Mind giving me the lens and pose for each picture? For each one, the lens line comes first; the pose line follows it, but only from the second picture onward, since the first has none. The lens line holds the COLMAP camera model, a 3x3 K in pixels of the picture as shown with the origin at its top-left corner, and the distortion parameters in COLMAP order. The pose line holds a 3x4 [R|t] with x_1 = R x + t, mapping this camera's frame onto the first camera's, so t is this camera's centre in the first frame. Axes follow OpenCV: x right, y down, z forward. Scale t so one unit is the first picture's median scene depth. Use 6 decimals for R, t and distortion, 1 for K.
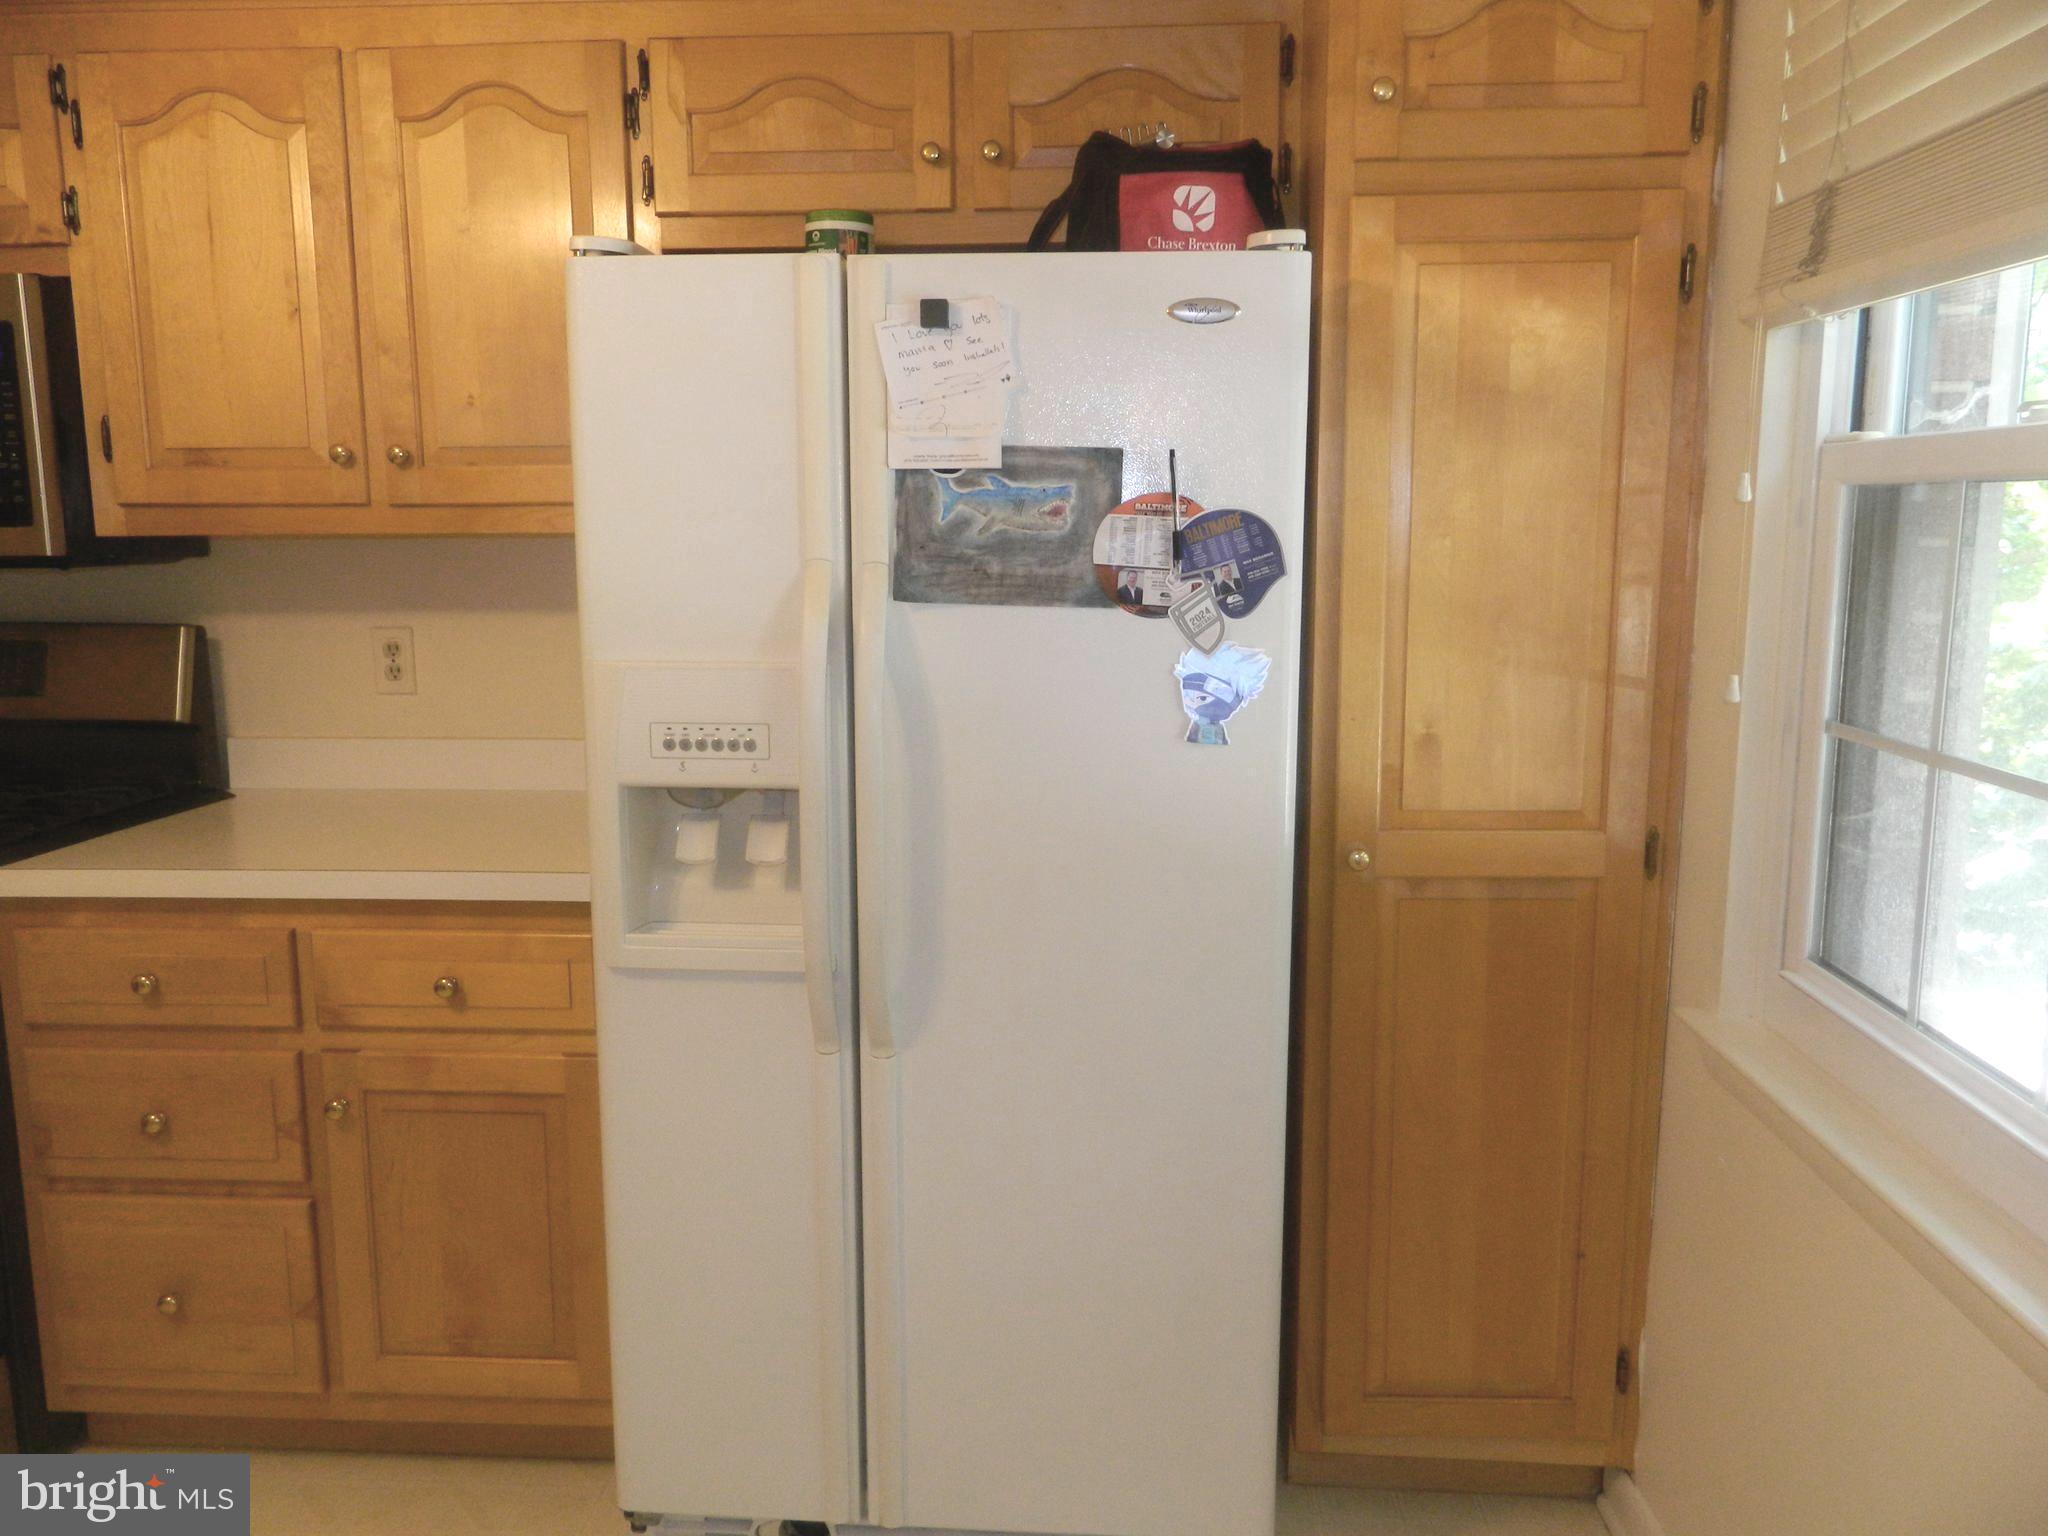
lens RADIAL K [[1513.0, 0, 1022.0], [0, 1513.0, 765.1], [0, 0, 1]] dist [0.004937, -0.007239]
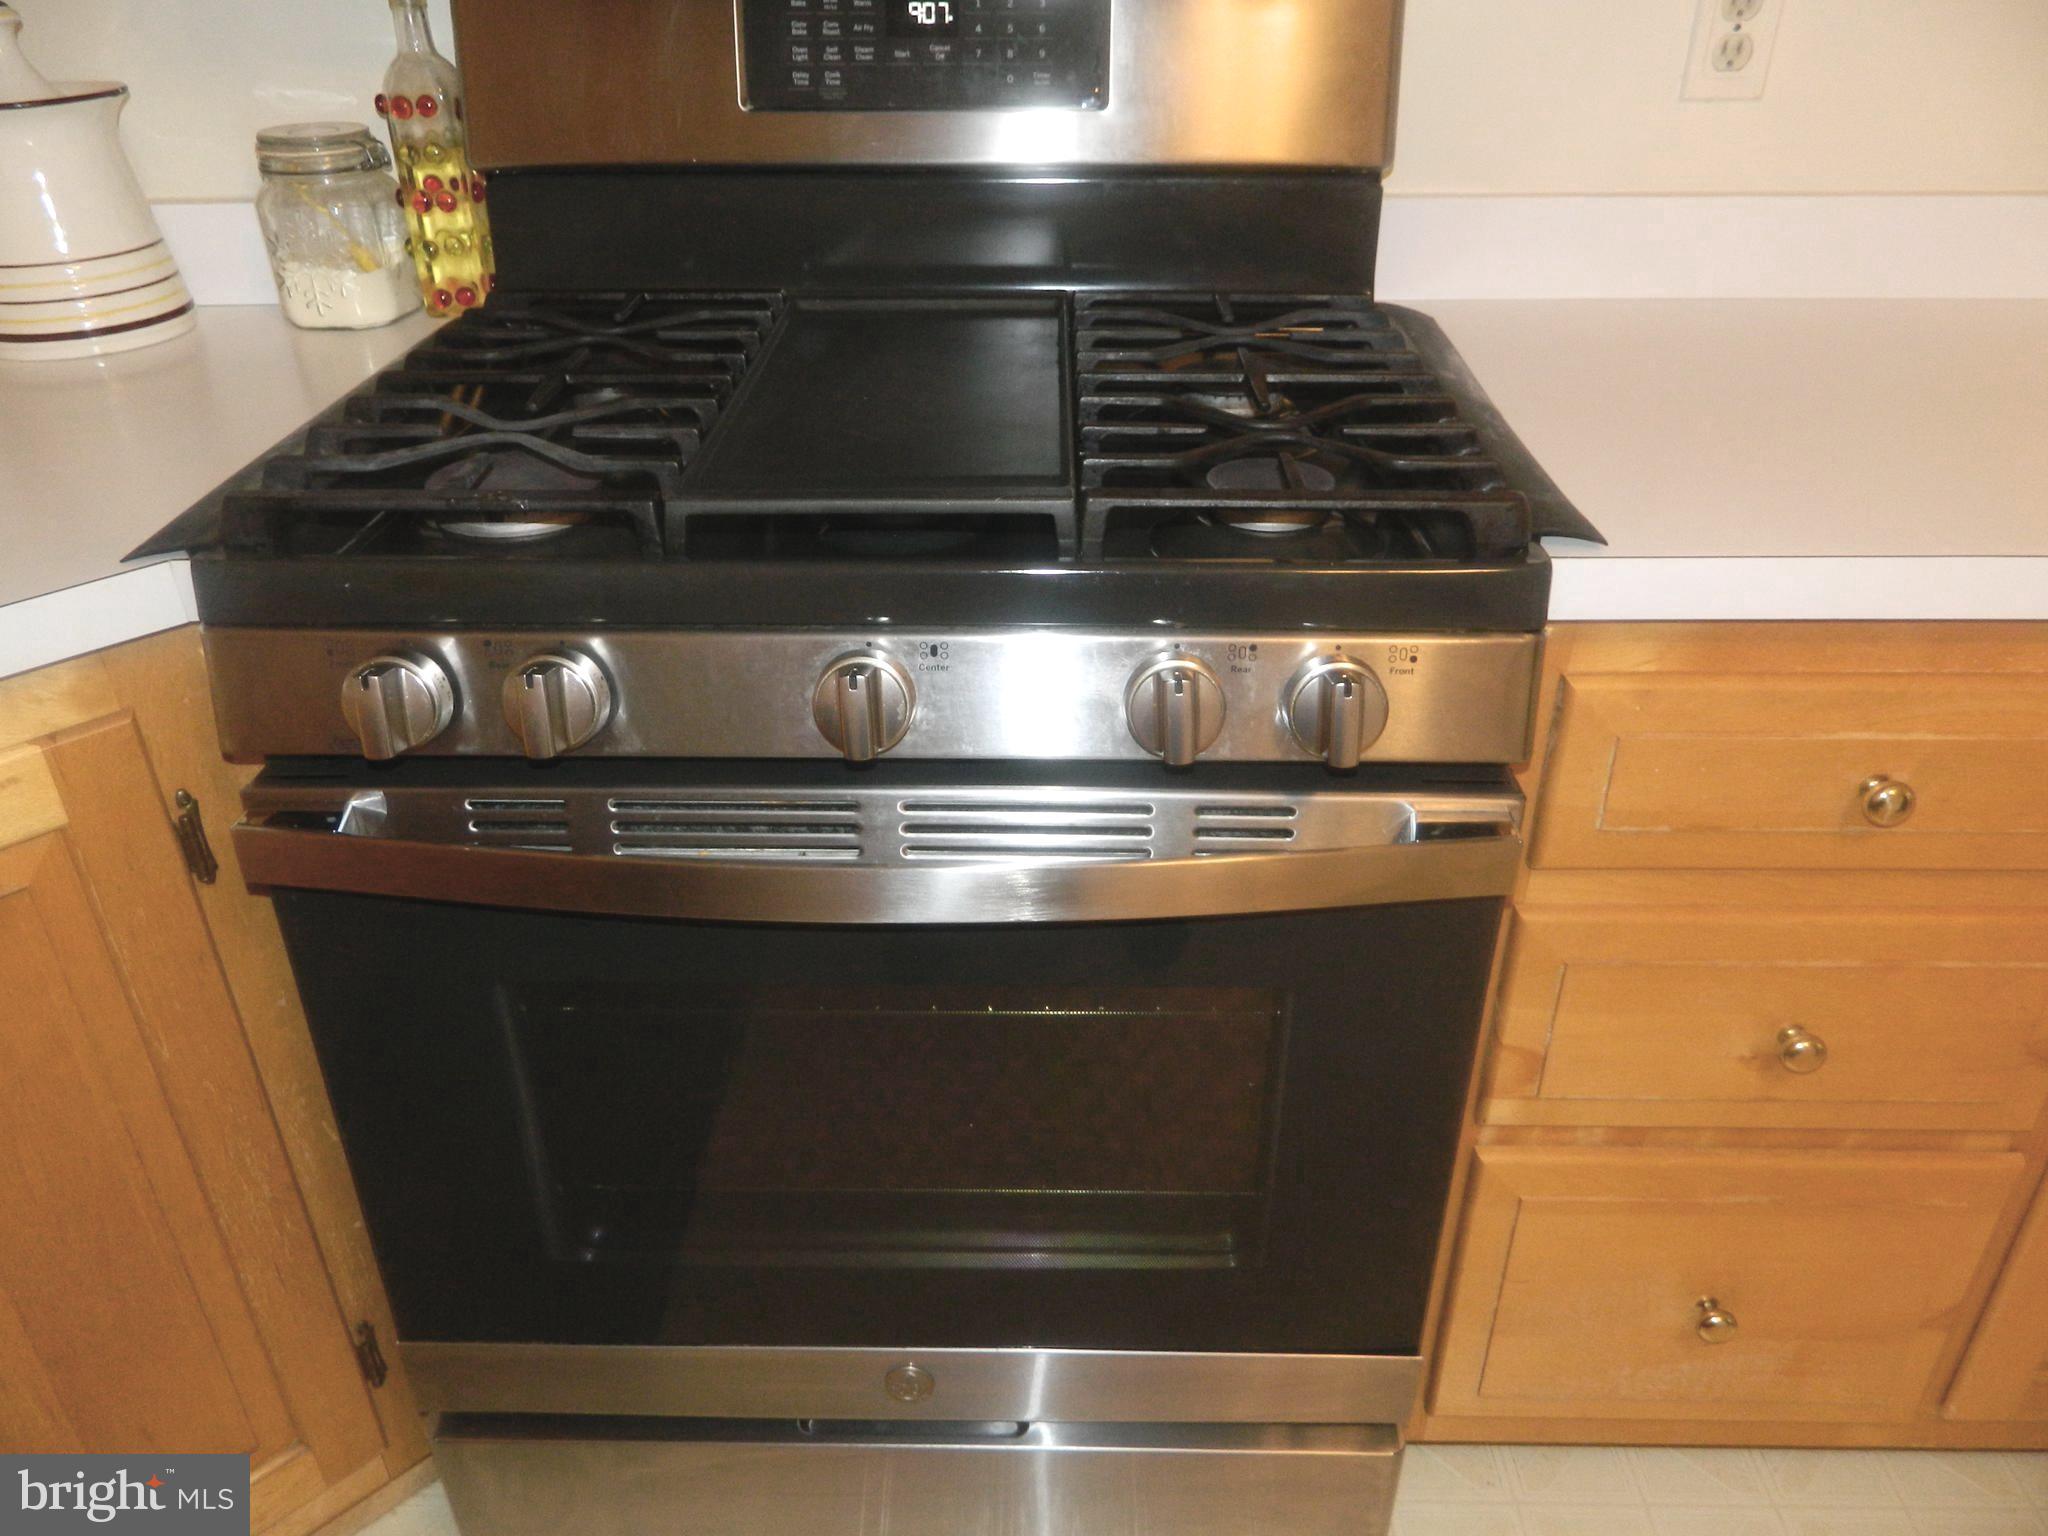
lens RADIAL K [[1513.0, 0, 1015.7], [0, 1513.0, 747.2], [0, 0, 1]] dist [0.004937, -0.007239]
pose [[0.998751, -0.028332, 0.041158, -0.775710], [0.012281, 0.937630, 0.347419, -0.027026], [-0.048434, -0.346480, 0.936806, 0.543062]]
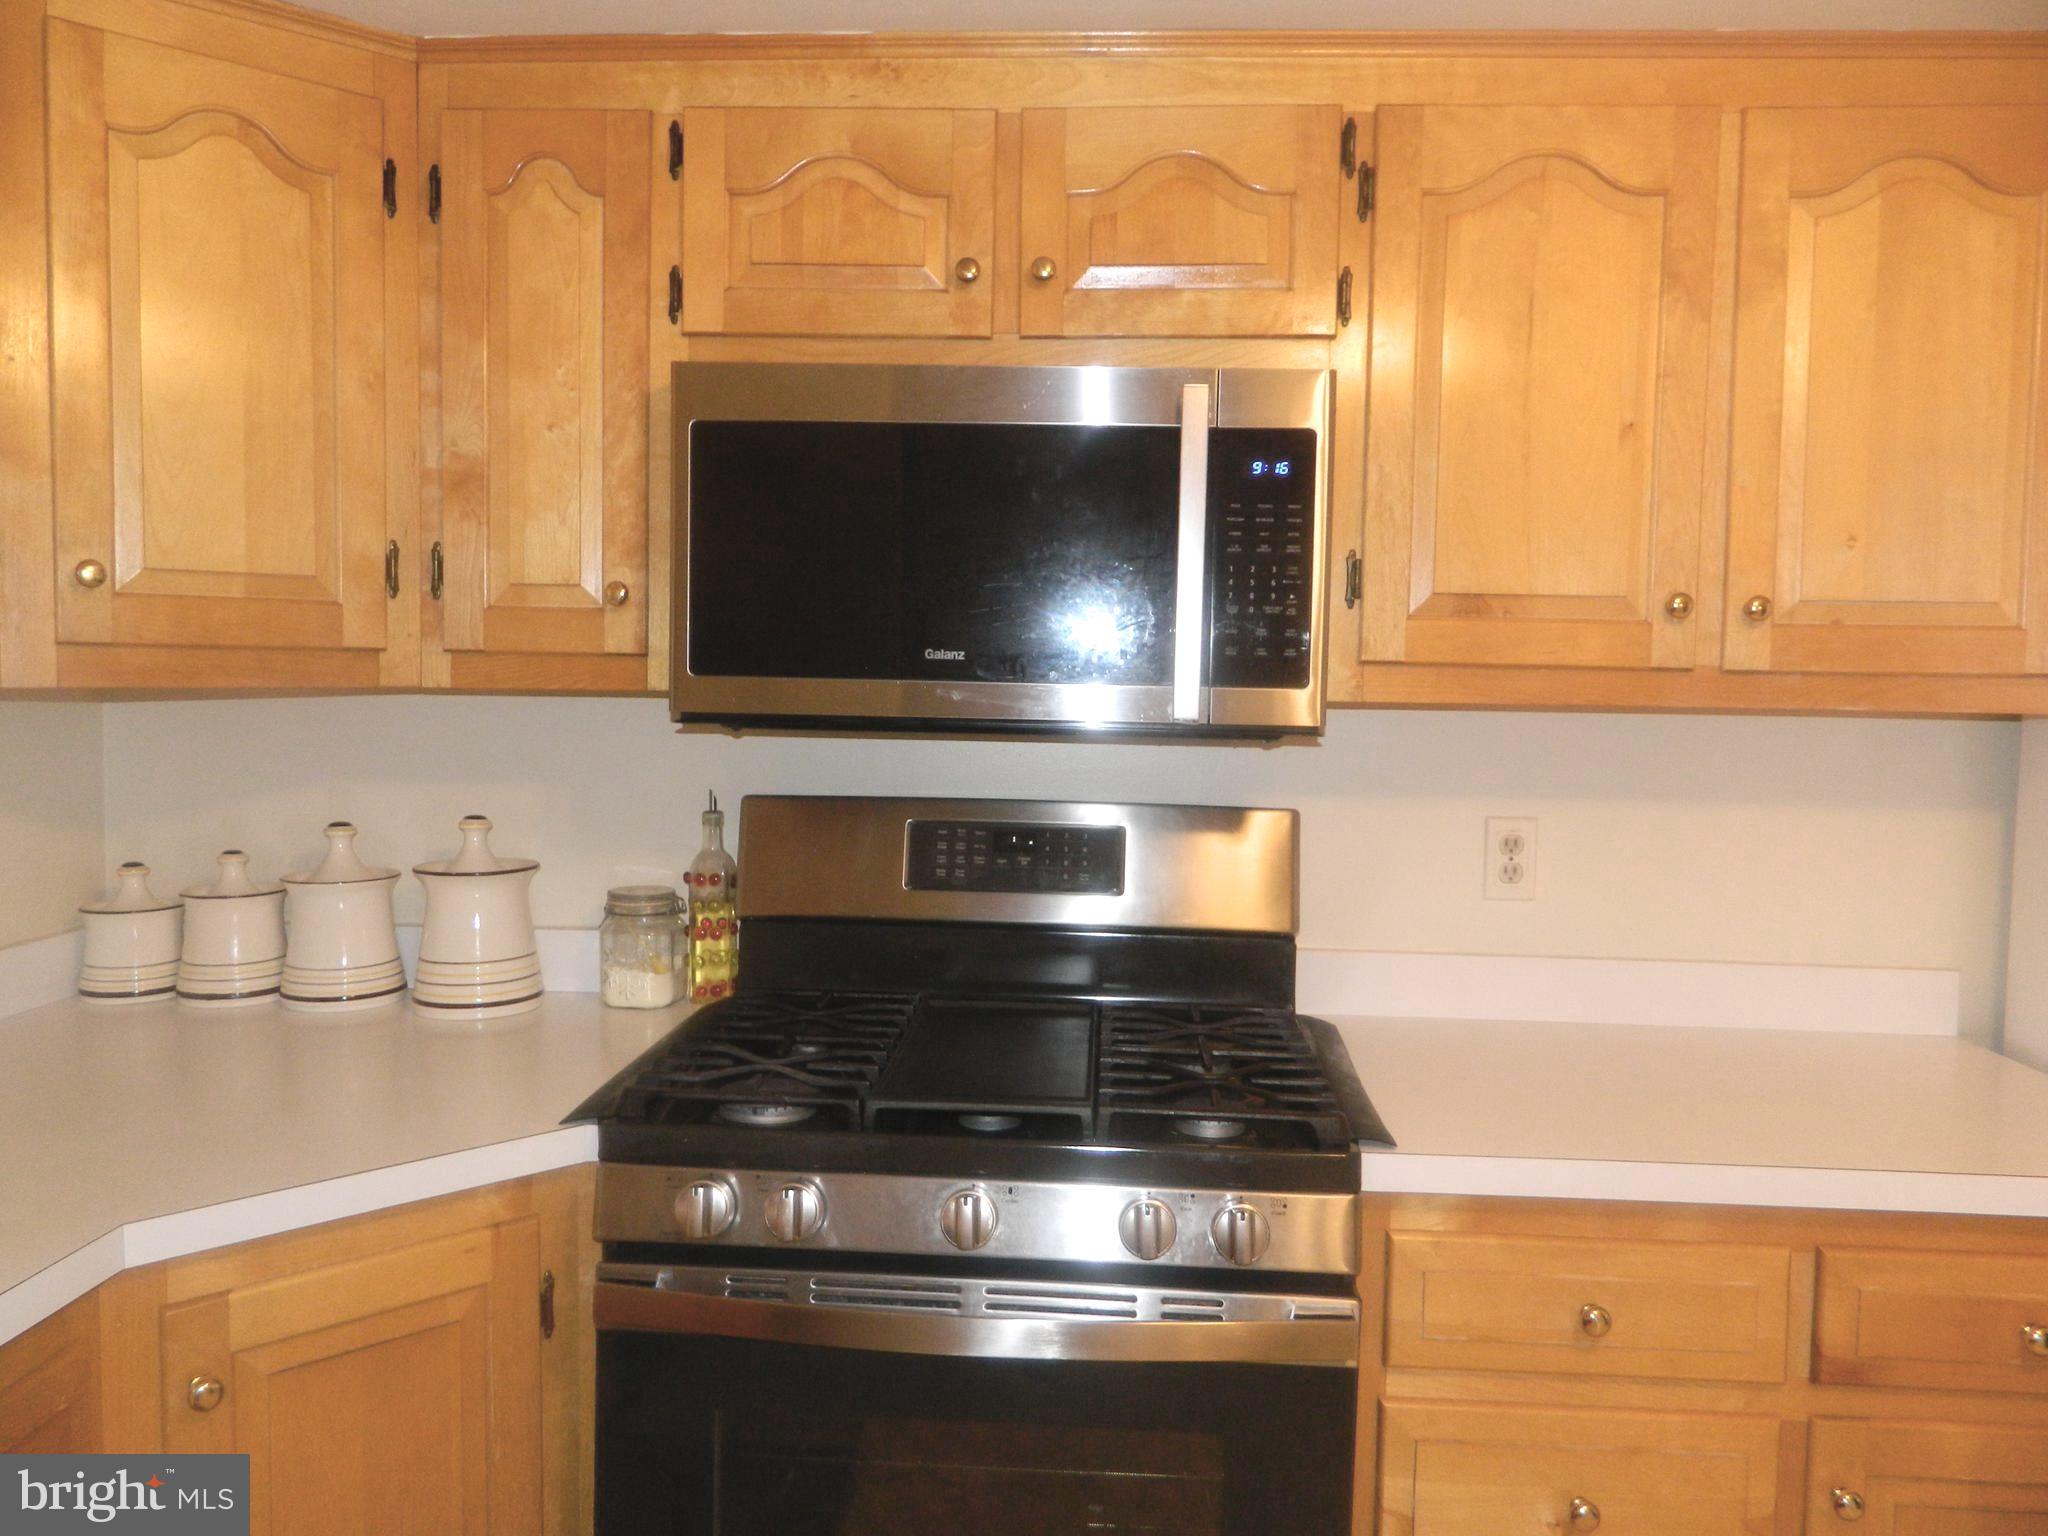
lens RADIAL K [[1513.0, 0, 1019.2], [0, 1513.0, 762.5], [0, 0, 1]] dist [0.004937, -0.007239]
pose [[0.999743, 0.020635, 0.009355, -0.786036], [-0.019570, 0.994554, -0.102366, -0.037284], [-0.011417, 0.102156, 0.994703, 0.231996]]
